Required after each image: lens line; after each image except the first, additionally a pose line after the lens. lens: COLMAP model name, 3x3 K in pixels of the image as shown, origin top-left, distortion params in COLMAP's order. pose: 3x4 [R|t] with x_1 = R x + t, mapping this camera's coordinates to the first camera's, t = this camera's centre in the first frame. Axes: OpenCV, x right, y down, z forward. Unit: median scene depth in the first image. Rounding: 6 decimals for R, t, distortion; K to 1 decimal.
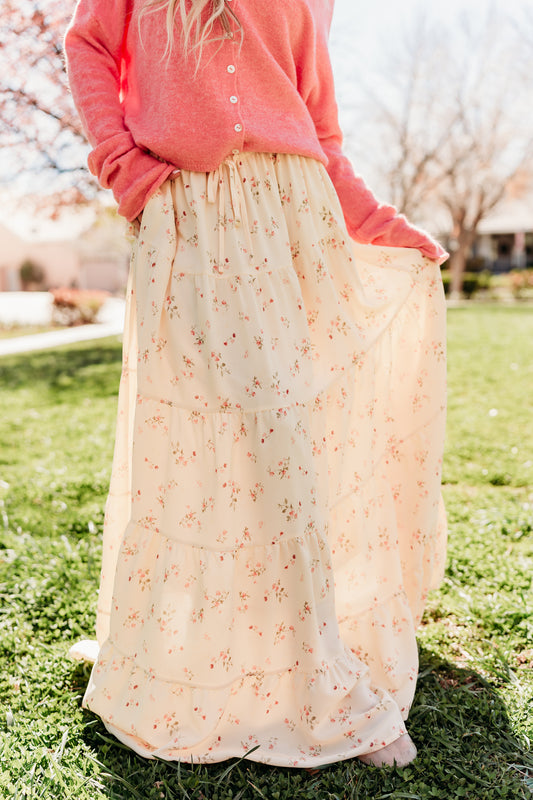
lens RADIAL K [[887.2, 0, 266.5], [0, 887.2, 400.0], [0, 0, 1]] dist [0.003730, 0.001643]
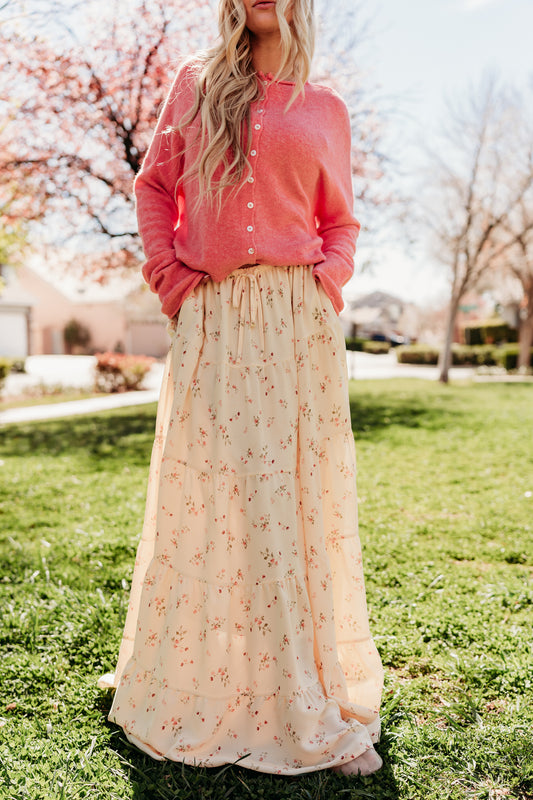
lens RADIAL K [[959.8, 0, 266.5], [0, 959.8, 400.0], [0, 0, 1]] dist [0.009006, -0.035266]
pose [[0.997881, 0.028160, -0.058651, 0.043577], [-0.032611, 0.996546, -0.076370, 0.001501], [0.056298, 0.078120, 0.995353, -0.198787]]
